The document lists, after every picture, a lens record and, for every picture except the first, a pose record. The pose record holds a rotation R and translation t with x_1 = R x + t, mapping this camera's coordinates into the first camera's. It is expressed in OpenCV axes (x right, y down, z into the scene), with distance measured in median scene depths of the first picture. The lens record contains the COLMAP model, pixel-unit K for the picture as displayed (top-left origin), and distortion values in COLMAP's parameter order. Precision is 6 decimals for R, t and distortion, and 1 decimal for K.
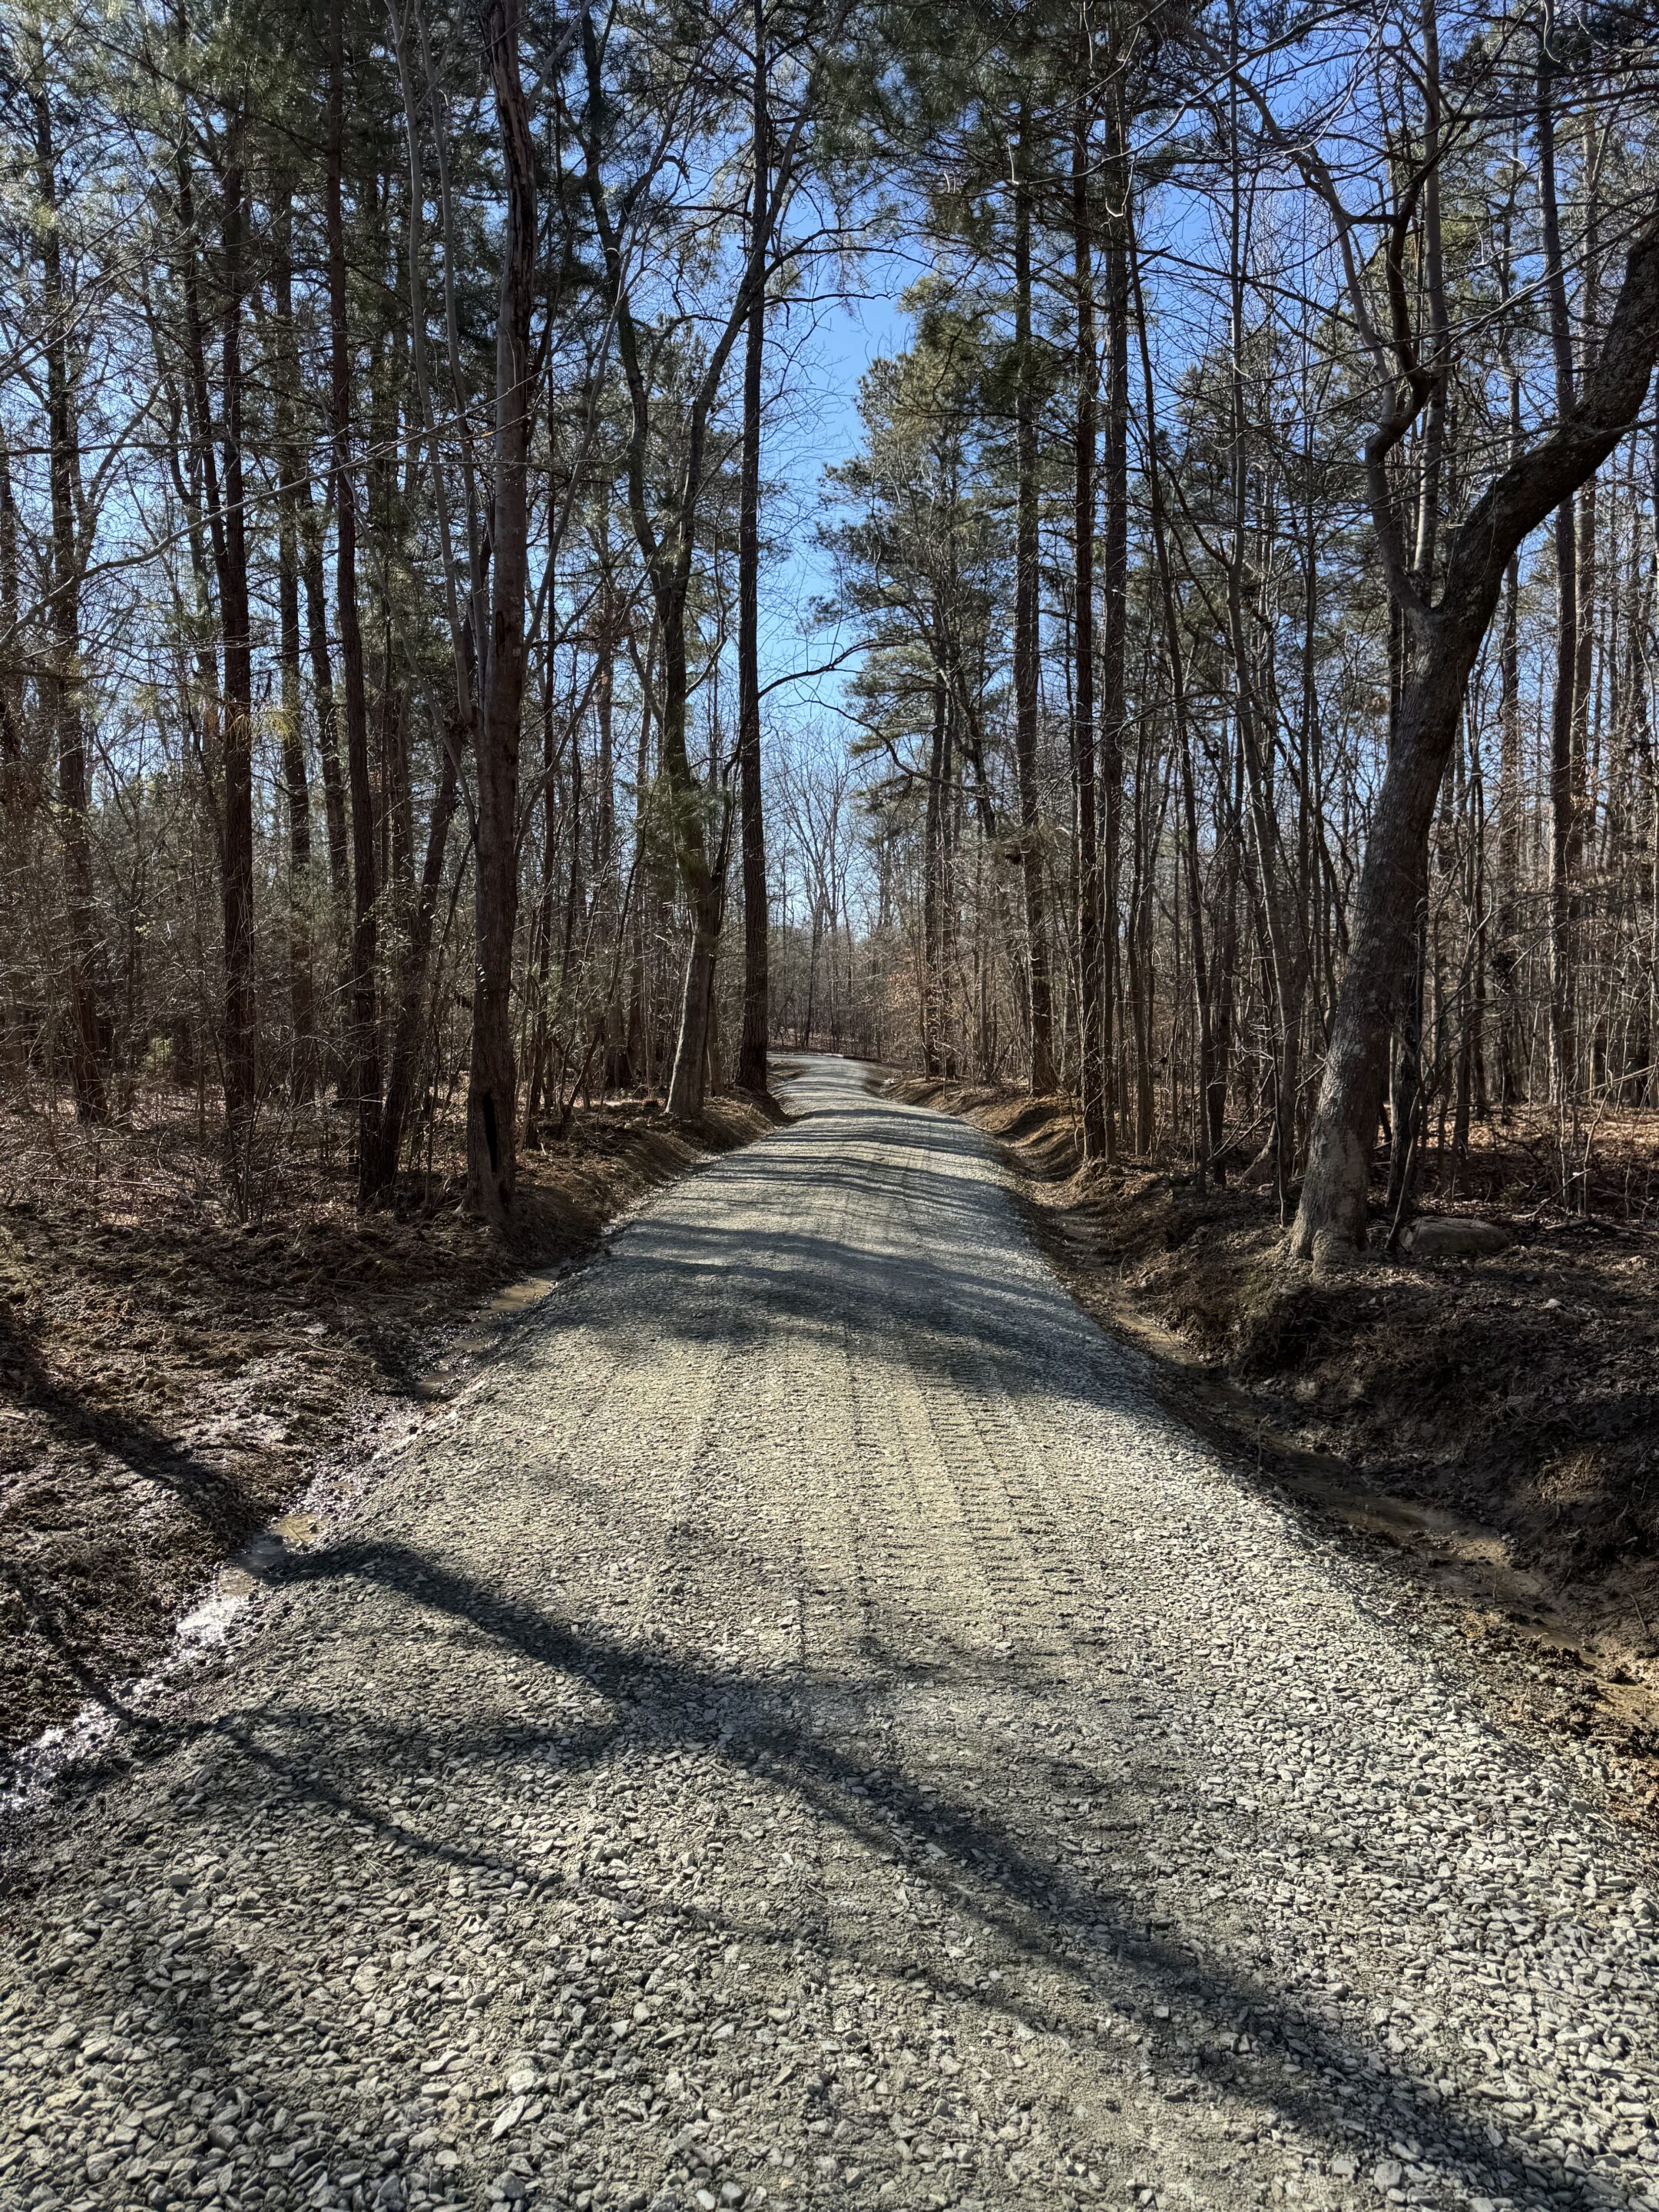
lens RADIAL K [[1593.2, 0, 829.5], [0, 1593.2, 1106.0], [0, 0, 1]] dist [0.133078, -0.218982]
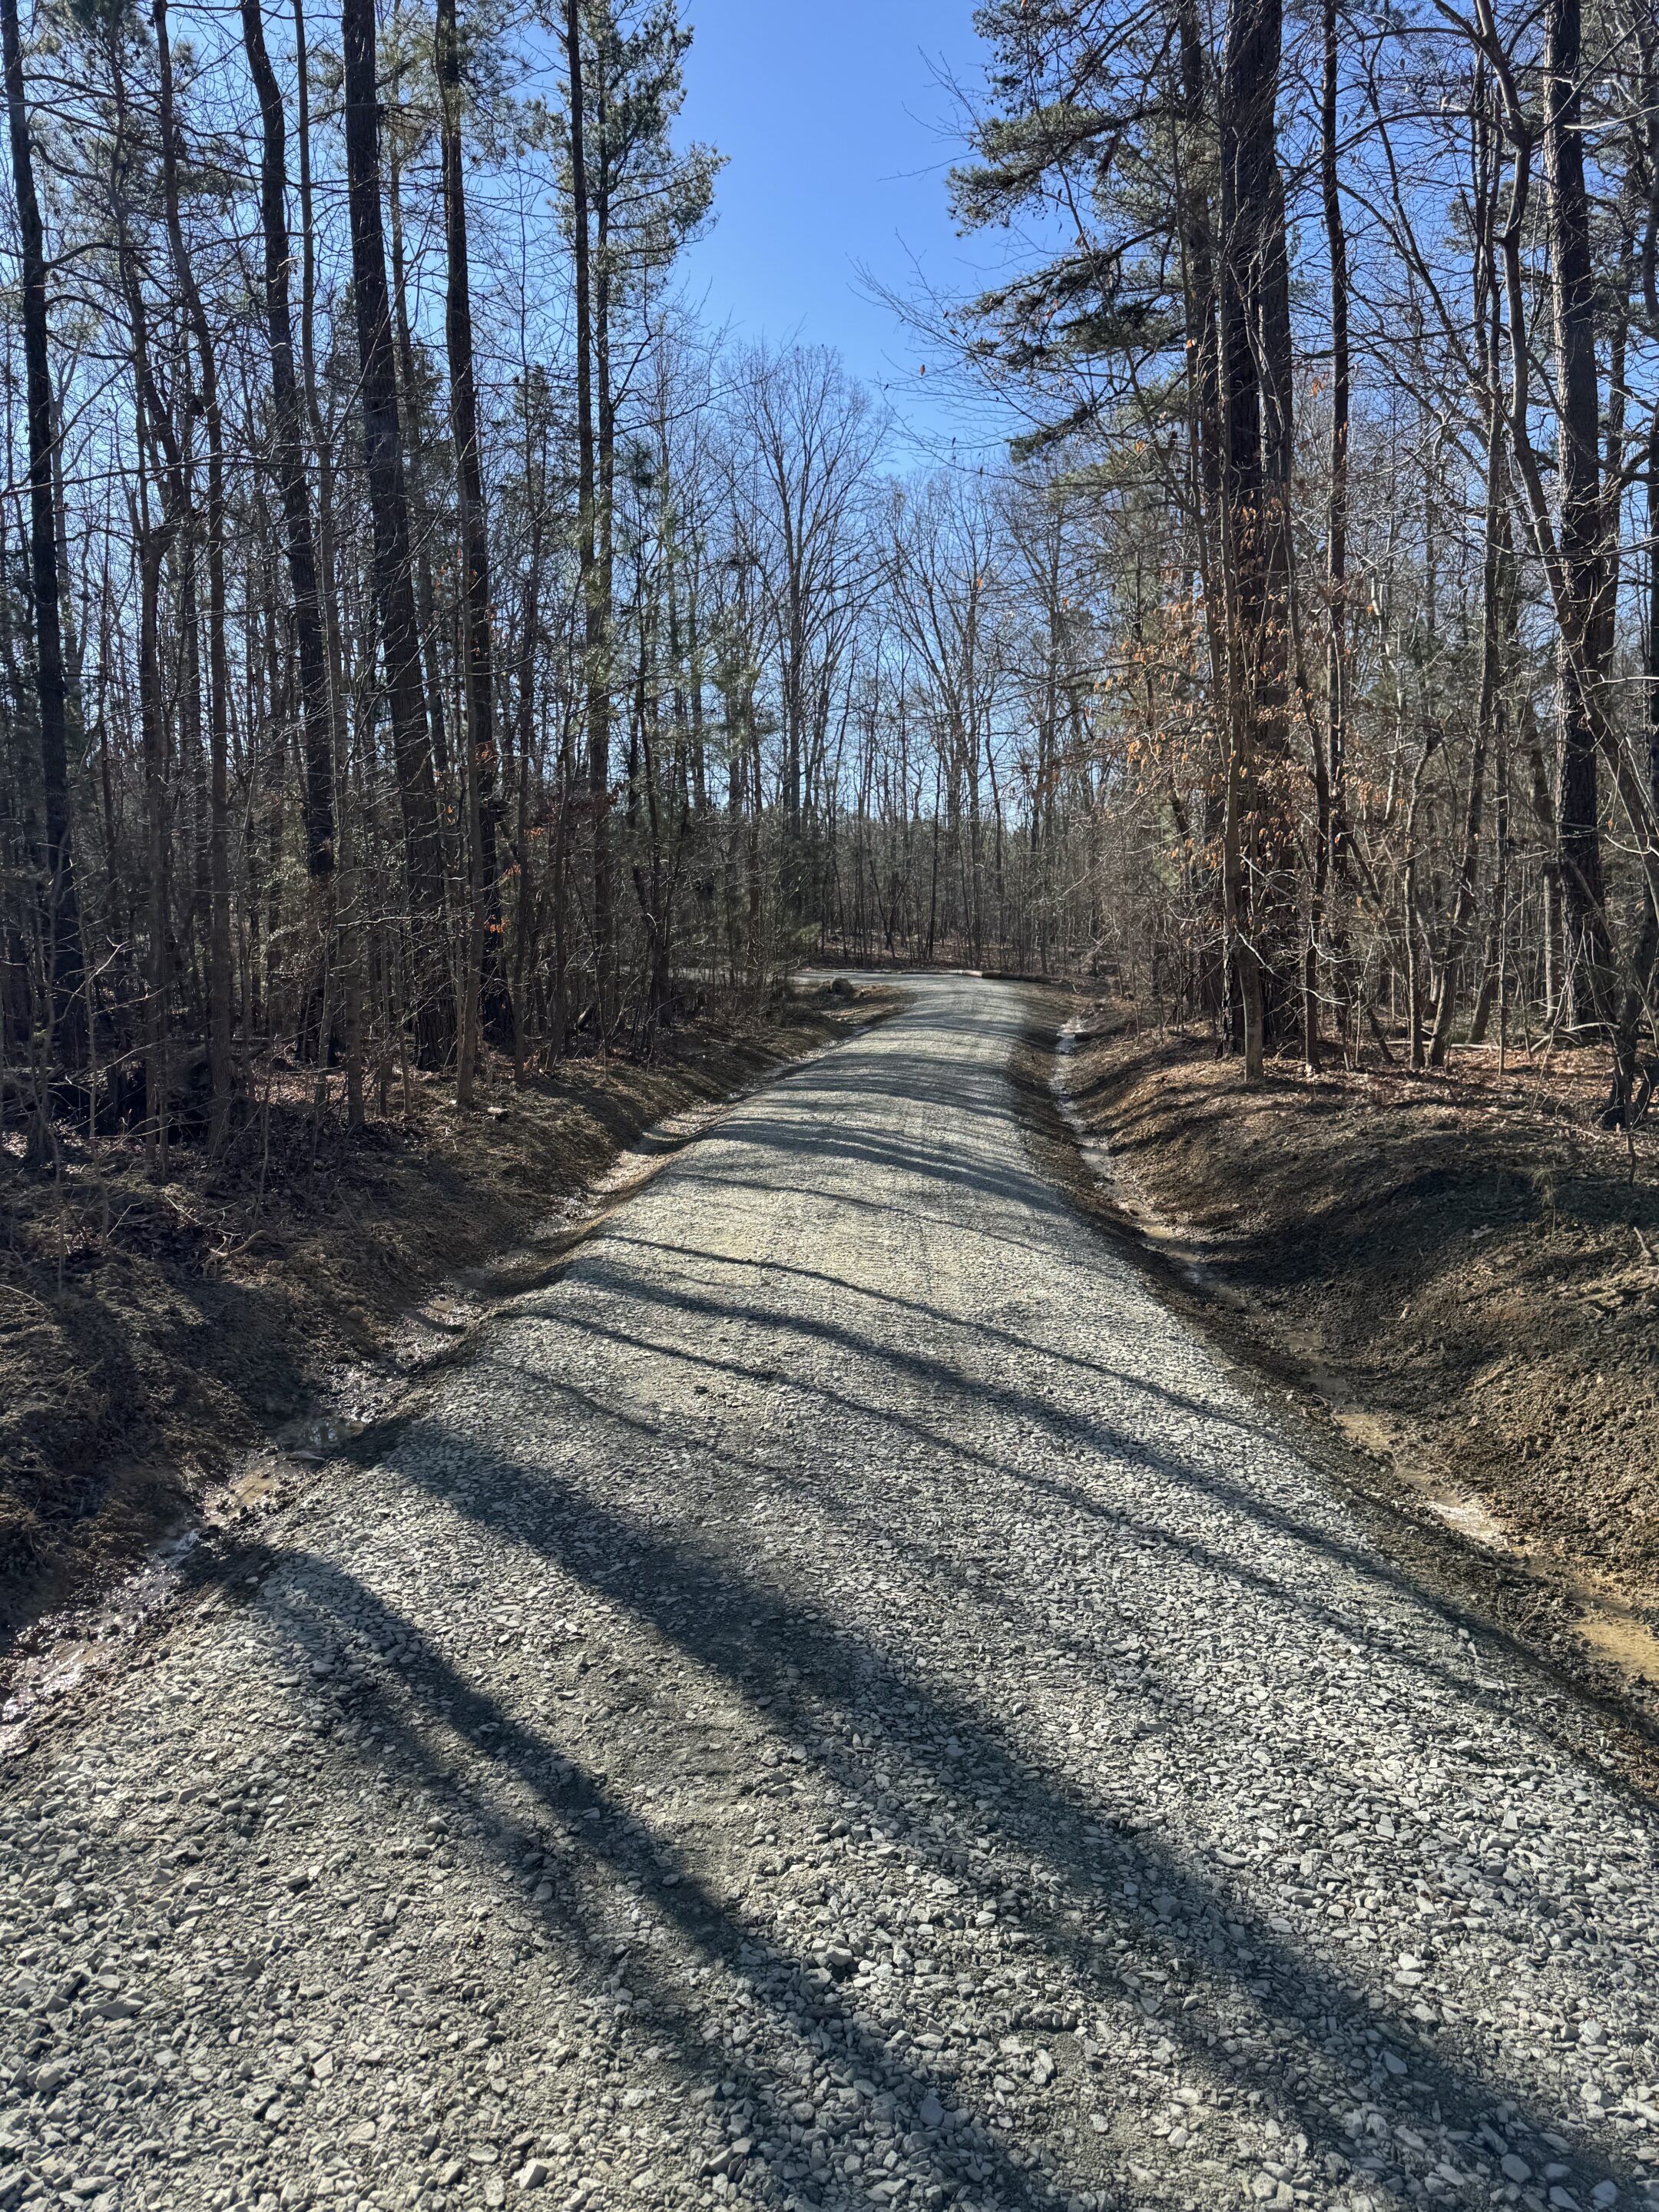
lens RADIAL K [[1529.0, 0, 829.5], [0, 1529.0, 1106.0], [0, 0, 1]] dist [0.021995, -0.031455]
pose [[0.994256, -0.021669, -0.104807, 0.119250], [0.028072, 0.997803, 0.060006, -0.200487], [0.103277, -0.062603, 0.992681, 4.694098]]
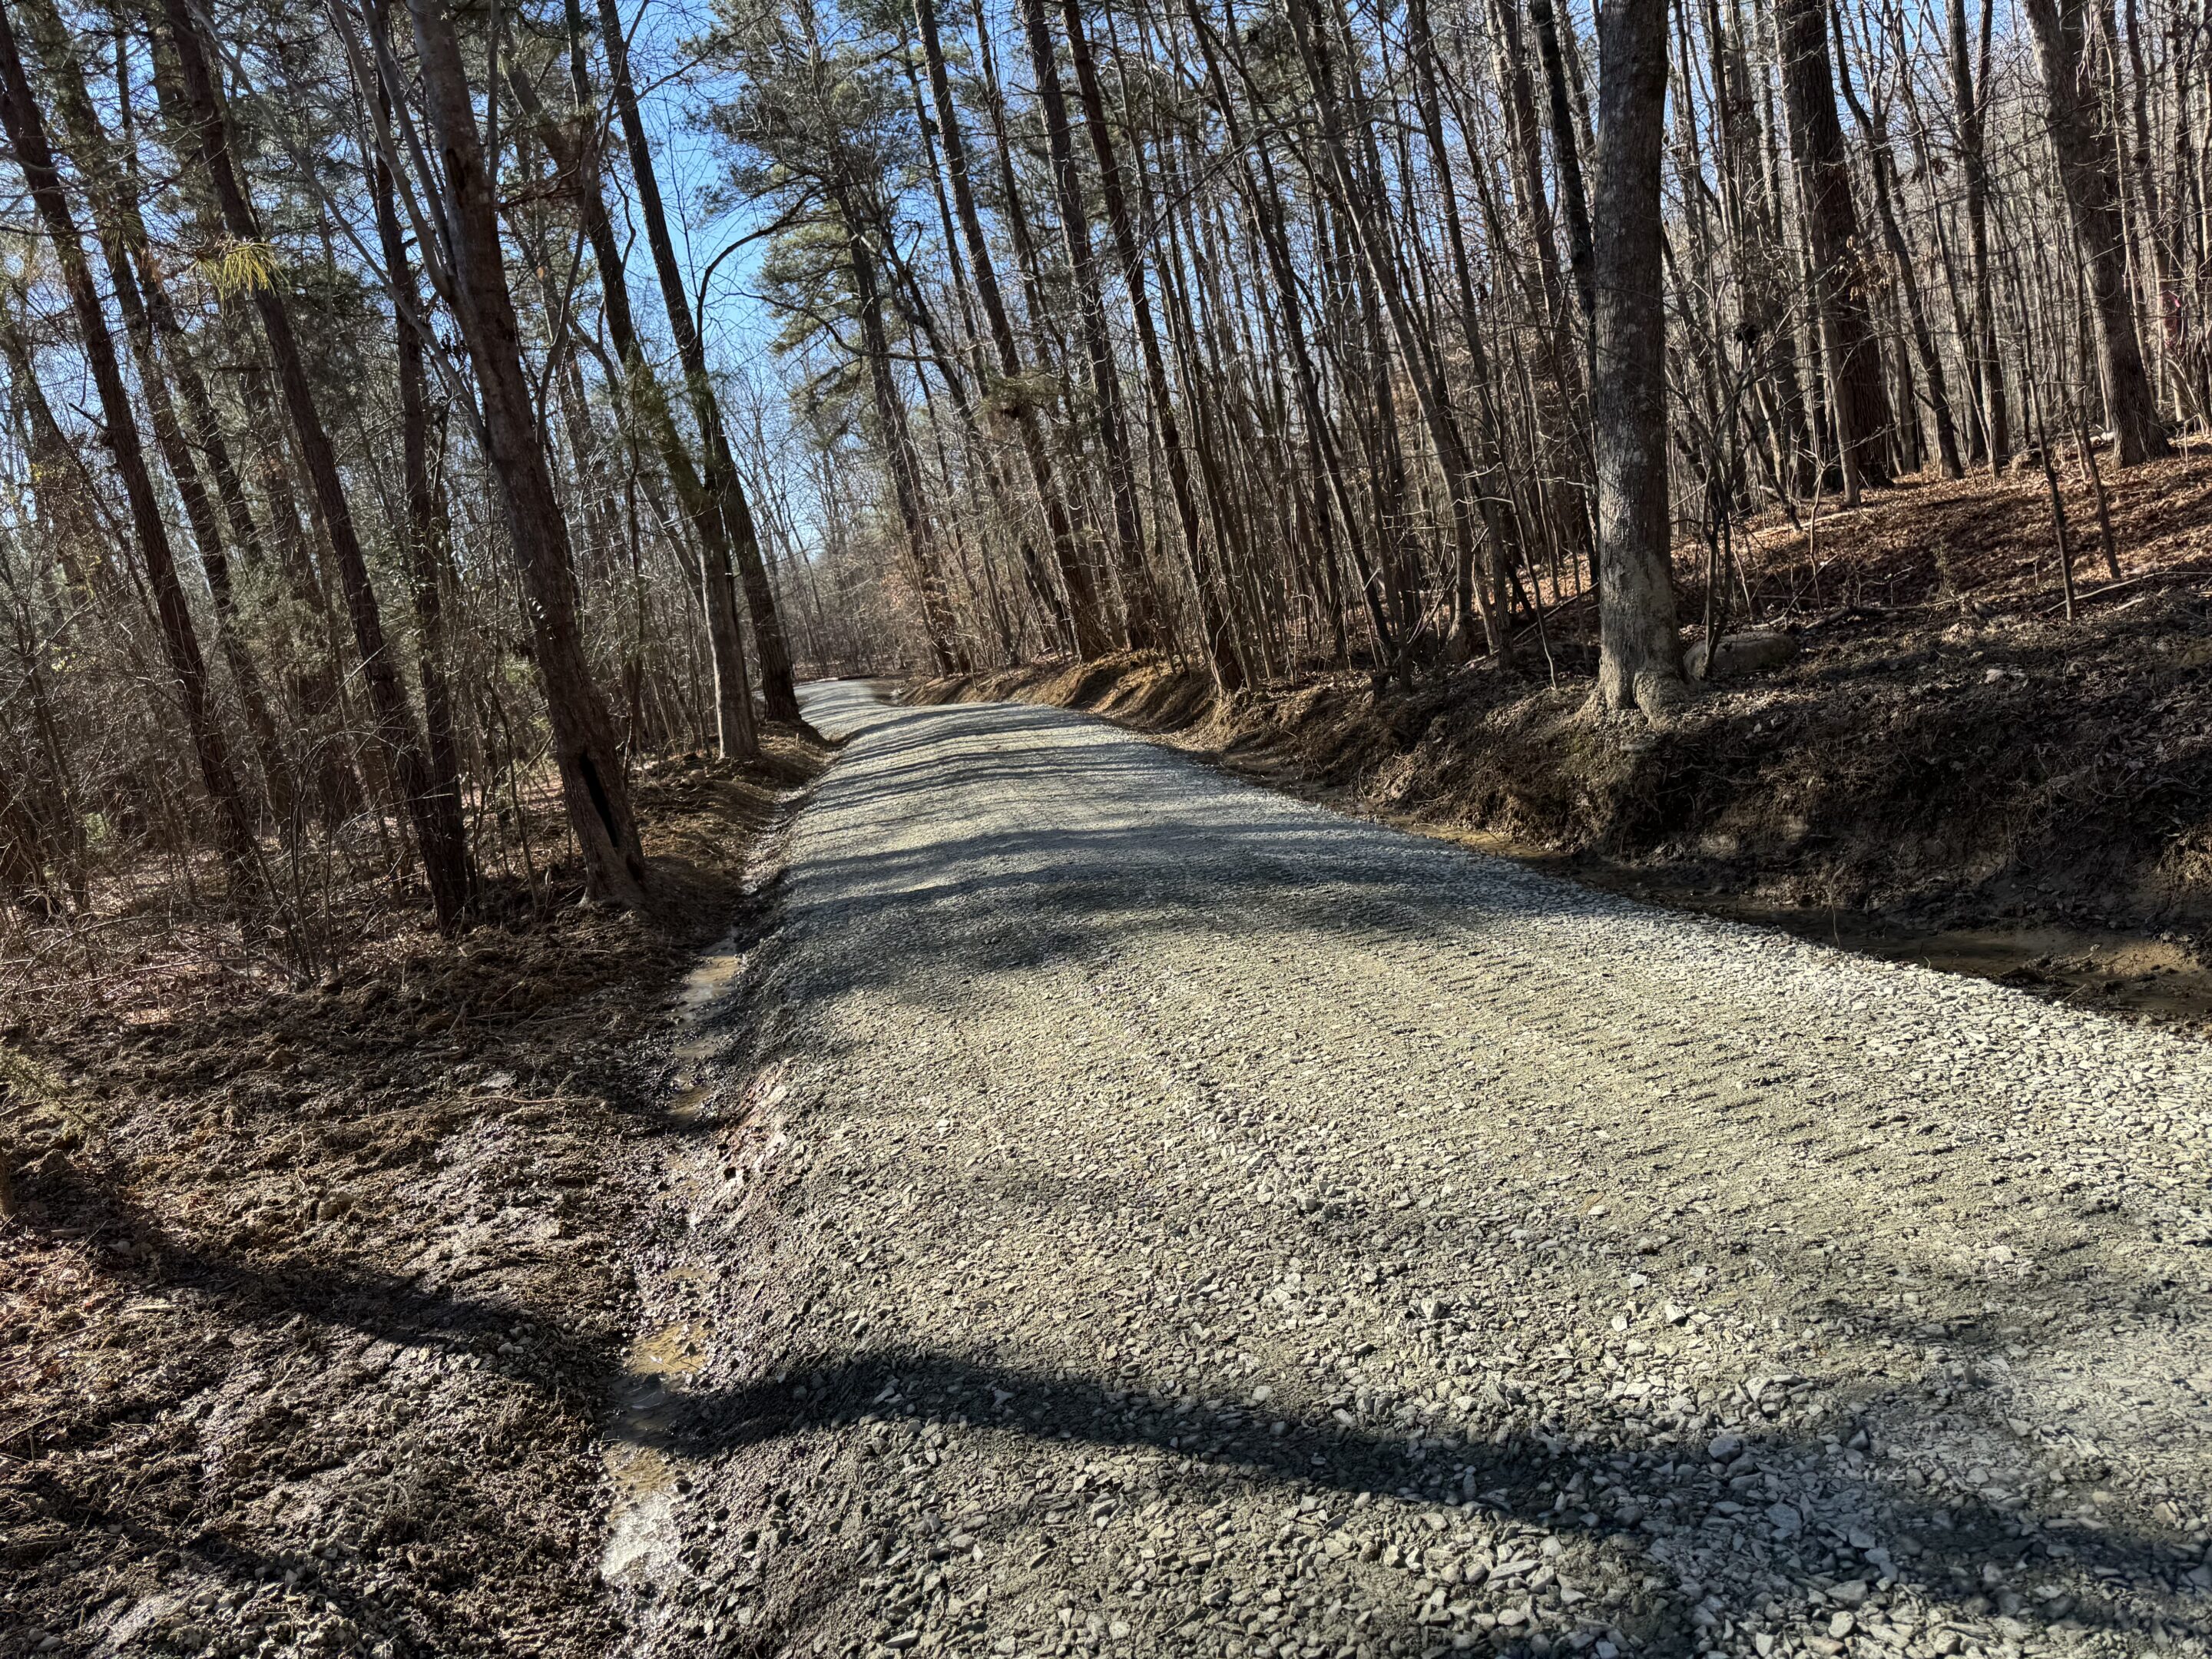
lens RADIAL K [[1605.5, 0, 1106.0], [0, 1605.5, 829.5], [0, 0, 1]] dist [0.095108, -0.126387]
pose [[0.959001, -0.234444, 0.159224, -0.129723], [0.221627, 0.970568, 0.094226, 0.013420], [-0.176629, -0.055075, 0.982736, 0.189565]]
